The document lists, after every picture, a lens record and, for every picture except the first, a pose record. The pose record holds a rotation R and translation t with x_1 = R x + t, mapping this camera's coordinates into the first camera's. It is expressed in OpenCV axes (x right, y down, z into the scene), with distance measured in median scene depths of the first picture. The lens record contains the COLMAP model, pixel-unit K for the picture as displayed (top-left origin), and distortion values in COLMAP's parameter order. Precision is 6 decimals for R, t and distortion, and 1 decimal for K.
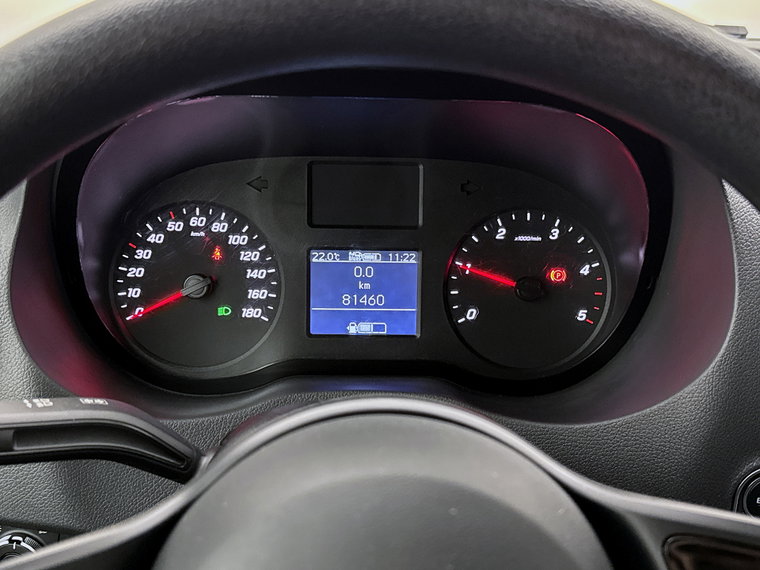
lens RADIAL K [[865.3, 0, 381.1], [0, 865.3, 287.5], [0, 0, 1]] dist [0.029796, 0.000000]
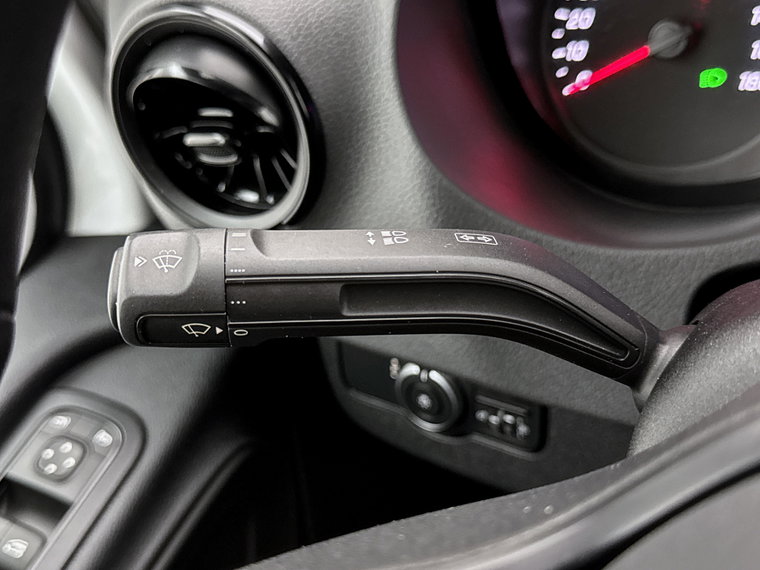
lens RADIAL K [[865.3, 0, 396.9], [0, 865.3, 296.7], [0, 0, 1]] dist [0.029796, 0.000000]
pose [[0.873369, 0.104705, -0.475671, -0.066081], [0.025597, 0.965403, 0.259504, 0.011343], [0.486386, -0.238819, 0.840473, 0.329732]]
